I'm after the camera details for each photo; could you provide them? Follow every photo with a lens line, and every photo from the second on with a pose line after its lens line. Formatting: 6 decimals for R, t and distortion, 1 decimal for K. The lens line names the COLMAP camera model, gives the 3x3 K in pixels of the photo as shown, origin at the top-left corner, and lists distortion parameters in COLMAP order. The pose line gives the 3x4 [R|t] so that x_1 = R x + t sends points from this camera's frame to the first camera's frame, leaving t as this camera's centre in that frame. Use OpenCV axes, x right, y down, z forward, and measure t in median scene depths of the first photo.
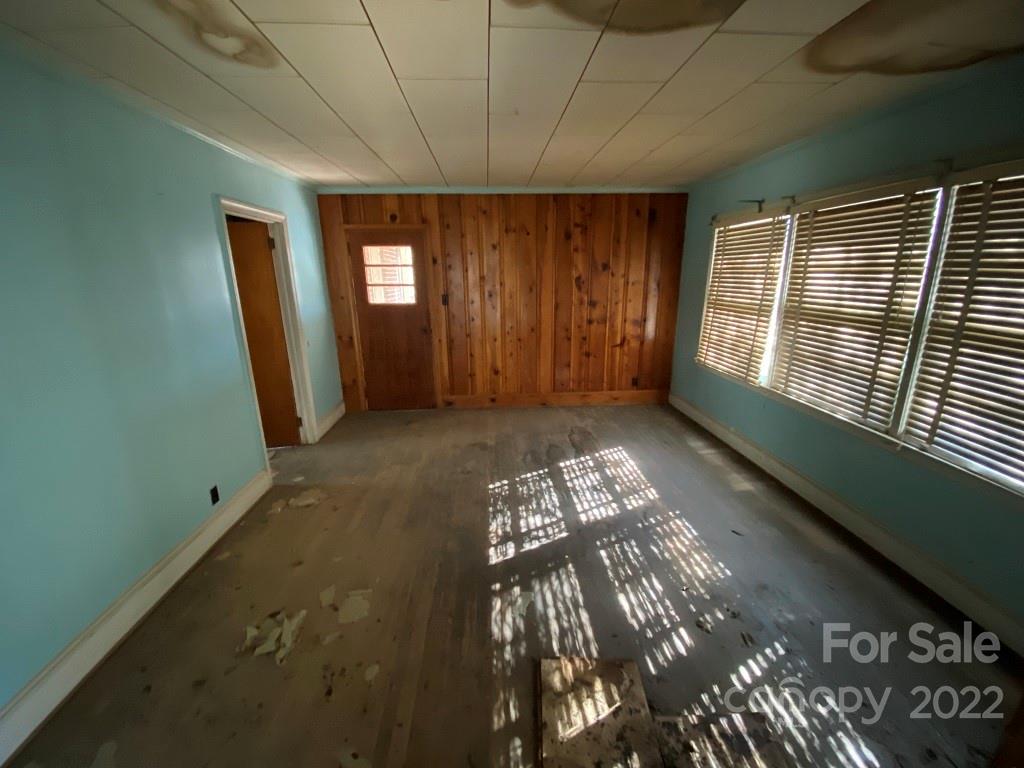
lens RADIAL K [[420.9, 0, 508.8], [0, 420.9, 383.4], [0, 0, 1]] dist [0.001195, -0.000042]
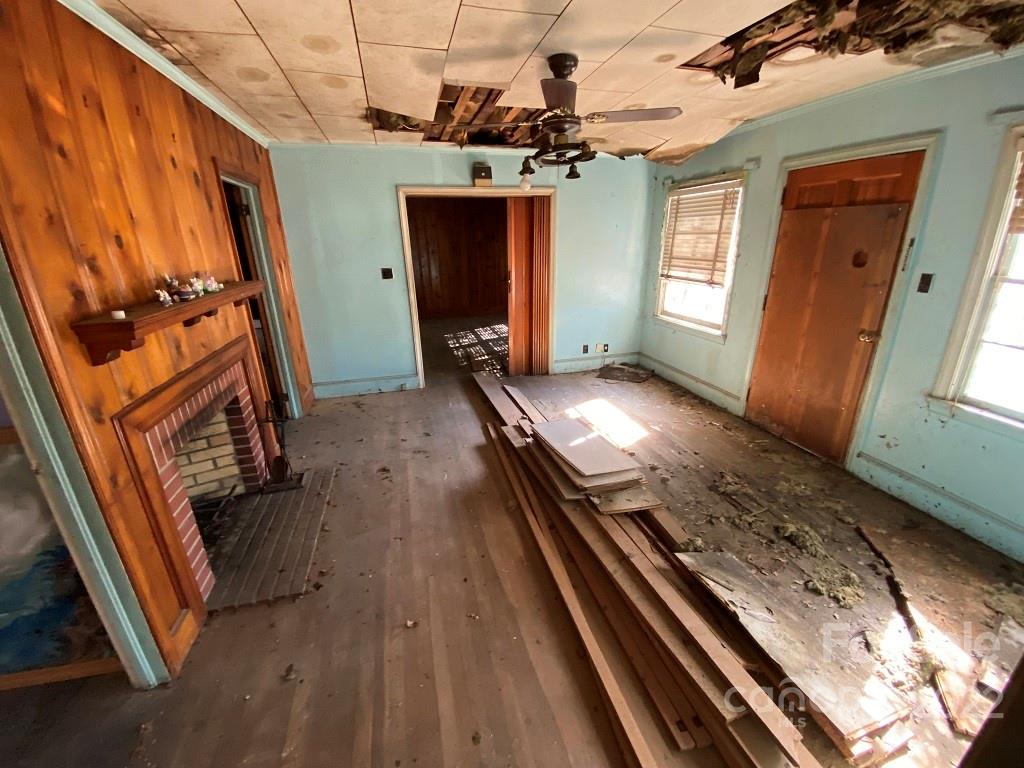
lens RADIAL K [[420.9, 0, 515.6], [0, 420.9, 386.3], [0, 0, 1]] dist [0.001195, -0.000042]
pose [[0.976760, -0.073950, 0.201173, -0.127496], [0.057213, 0.994495, 0.087781, 0.288105], [-0.206557, -0.074231, 0.975615, -1.145916]]
